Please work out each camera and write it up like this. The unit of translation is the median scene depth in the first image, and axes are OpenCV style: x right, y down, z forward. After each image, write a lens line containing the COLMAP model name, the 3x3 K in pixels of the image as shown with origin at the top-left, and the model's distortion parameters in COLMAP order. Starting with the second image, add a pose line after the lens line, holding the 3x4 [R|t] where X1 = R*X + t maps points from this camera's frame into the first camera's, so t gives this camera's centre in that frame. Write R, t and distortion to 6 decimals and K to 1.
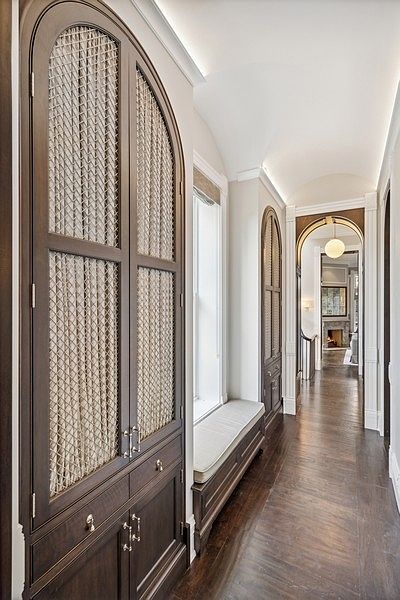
lens RADIAL K [[271.1, 0, 199.5], [0, 271.1, 308.9], [0, 0, 1]] dist [-0.000898, -0.000116]
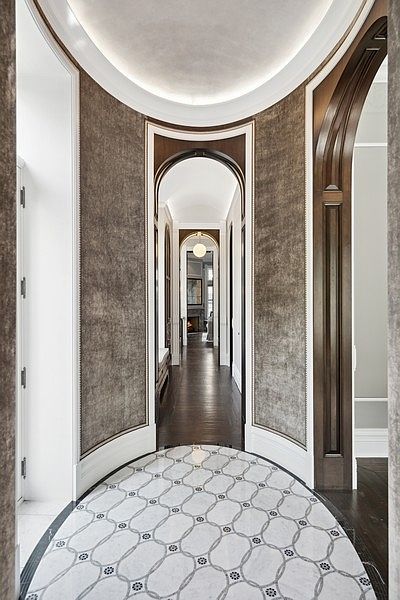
lens RADIAL K [[285.5, 0, 200.0], [0, 285.5, 300.0], [0, 0, 1]] dist [-0.000402, -0.000185]
pose [[0.879959, -0.003756, 0.475035, -0.209840], [0.003447, 0.999993, 0.001521, 0.029983], [-0.475037, 0.000299, 0.879966, -0.305358]]
